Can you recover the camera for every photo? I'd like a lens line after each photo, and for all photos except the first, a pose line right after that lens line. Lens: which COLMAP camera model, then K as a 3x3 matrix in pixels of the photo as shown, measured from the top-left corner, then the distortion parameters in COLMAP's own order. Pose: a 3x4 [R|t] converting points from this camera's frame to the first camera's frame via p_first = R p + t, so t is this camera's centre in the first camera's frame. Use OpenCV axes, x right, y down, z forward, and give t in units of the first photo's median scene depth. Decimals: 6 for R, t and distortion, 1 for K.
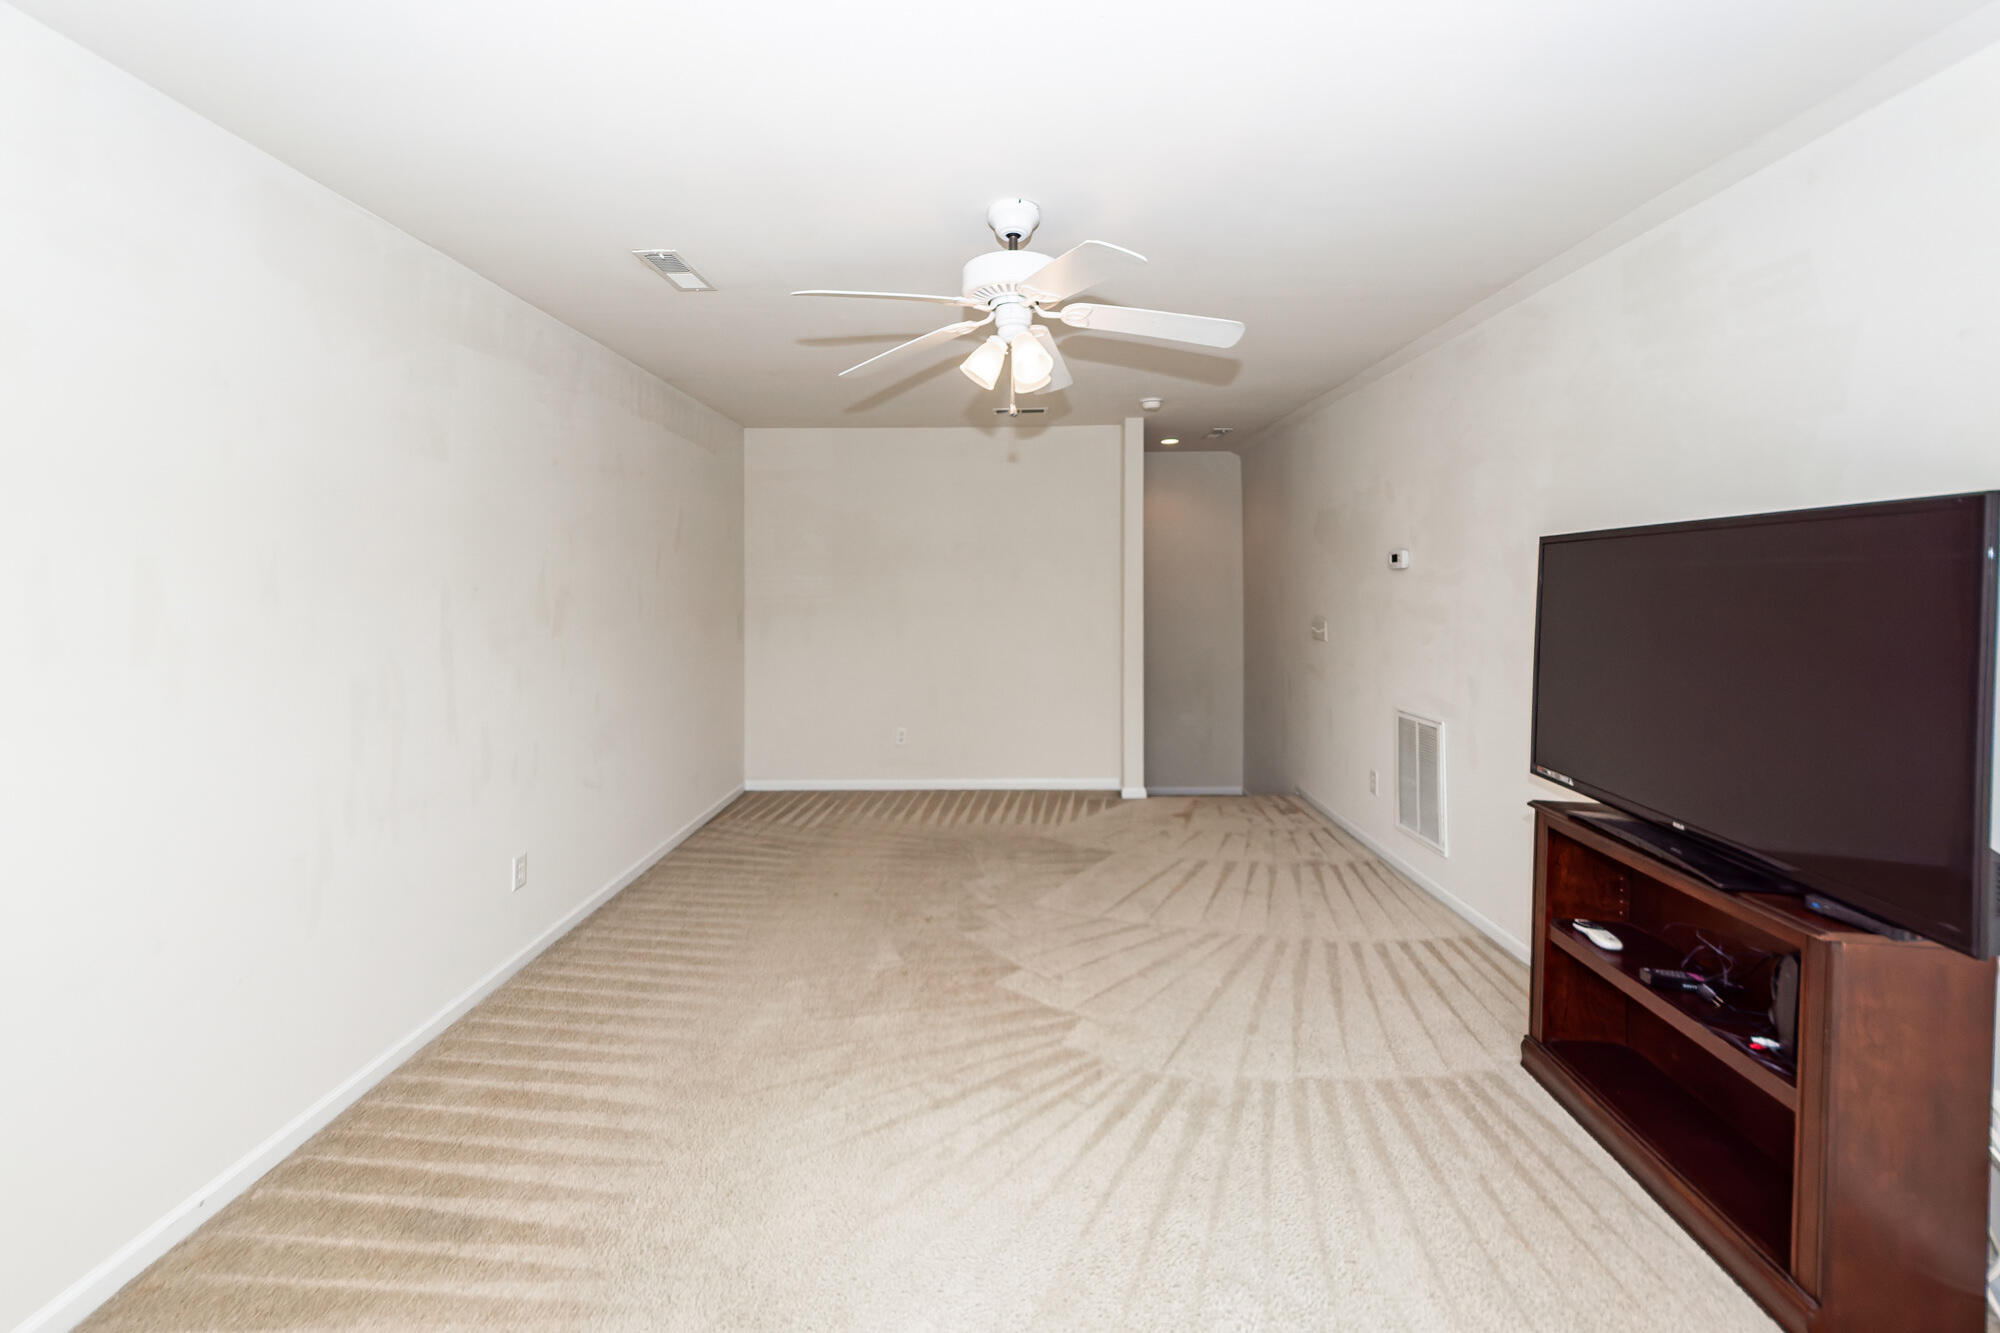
lens RADIAL K [[752.3, 0, 987.6], [0, 752.3, 619.4], [0, 0, 1]] dist [0.000999, -0.000049]
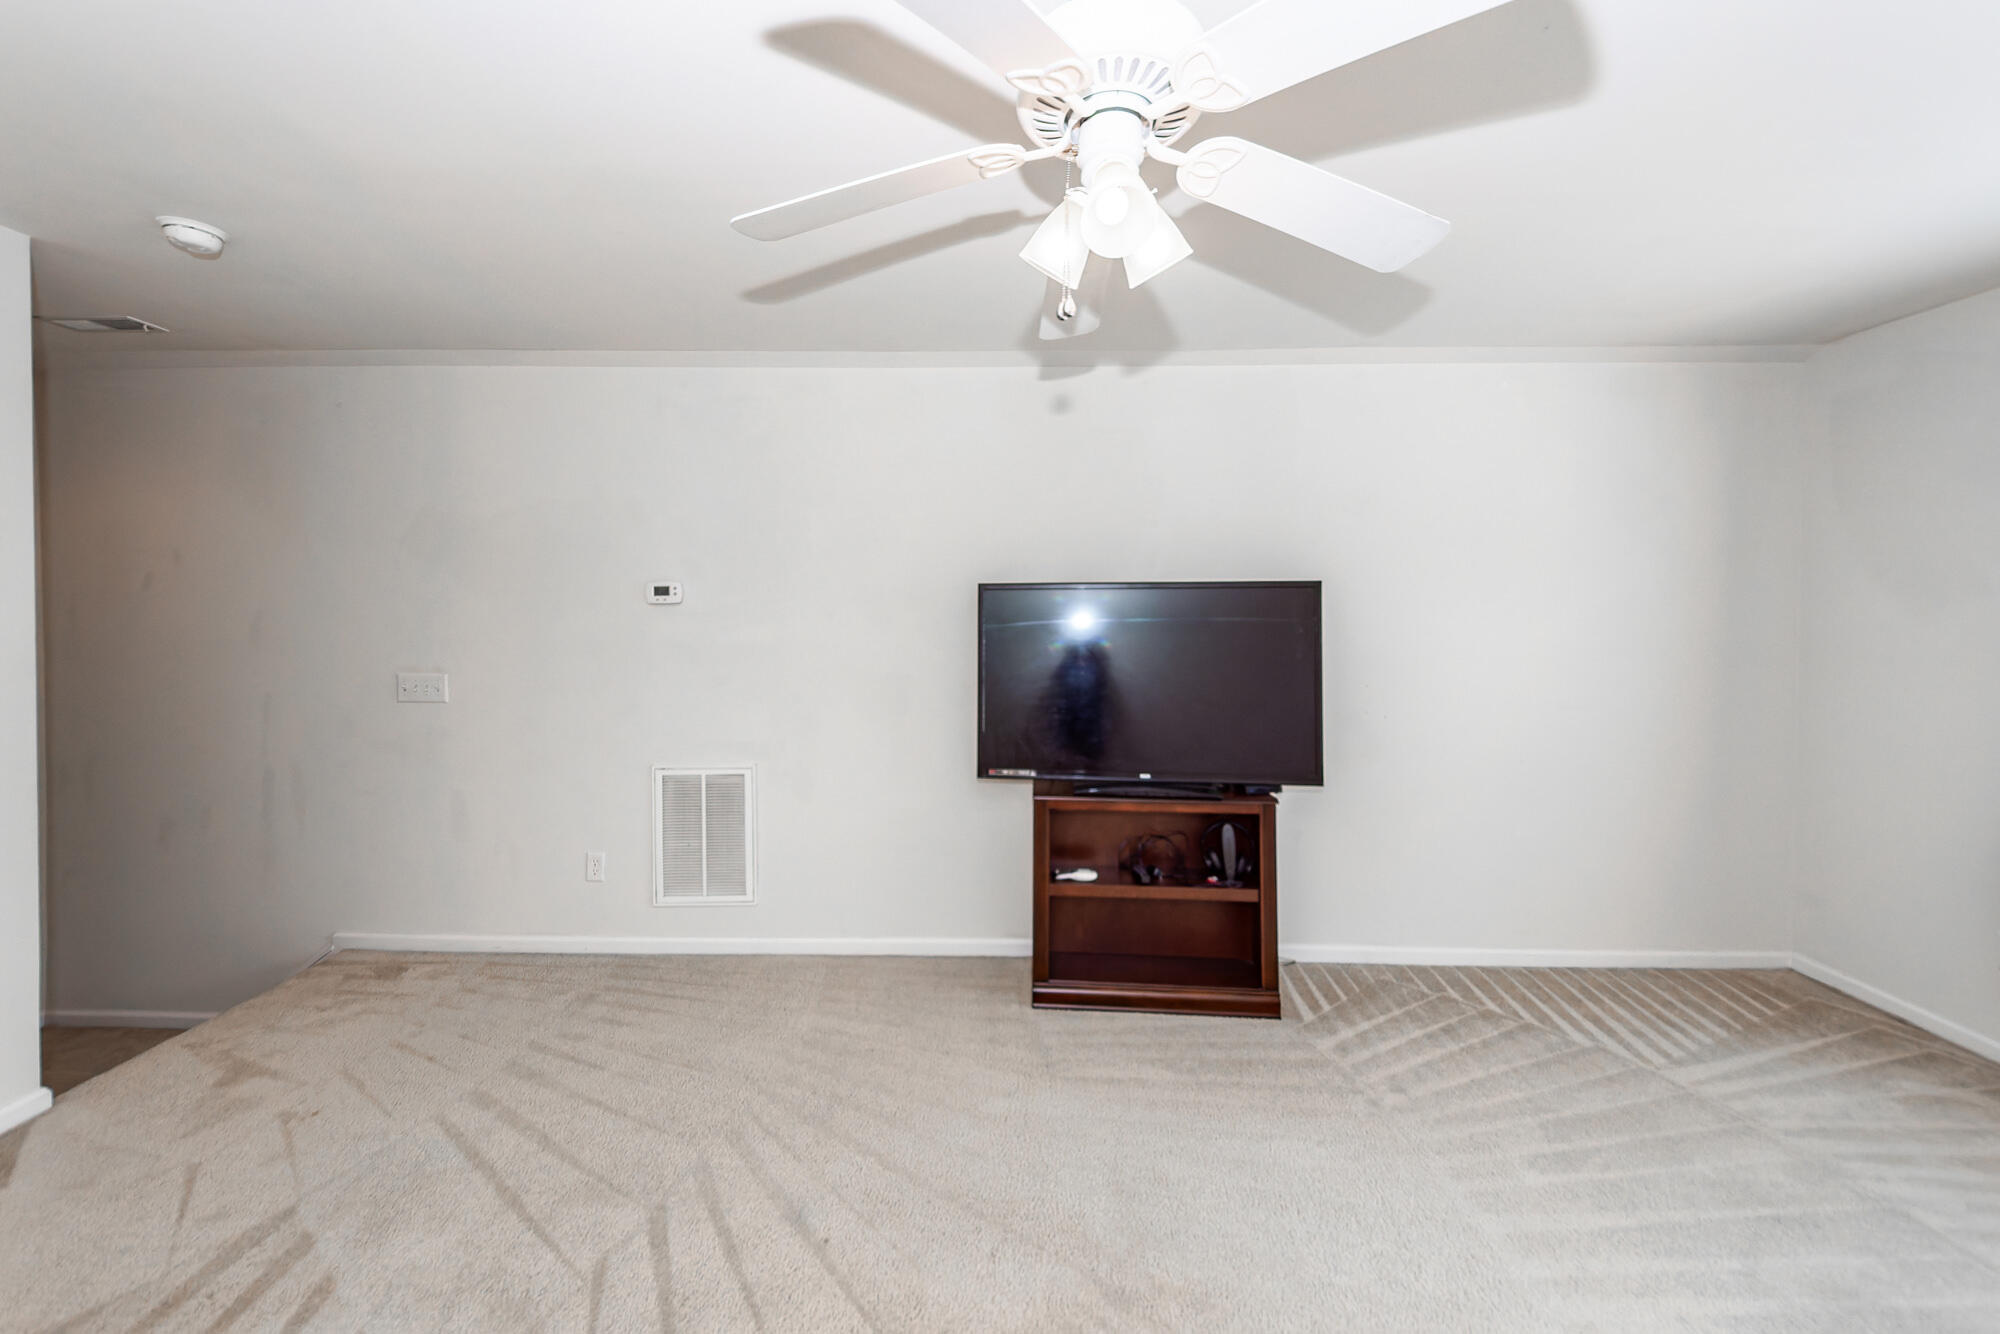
lens RADIAL K [[752.3, 0, 987.6], [0, 752.3, 619.9], [0, 0, 1]] dist [0.000999, -0.000049]
pose [[-0.000577, 0.003251, 0.999995, -0.366691], [0.039535, 0.999213, -0.003226, -0.033762], [-0.999218, 0.039533, -0.000705, 0.726360]]
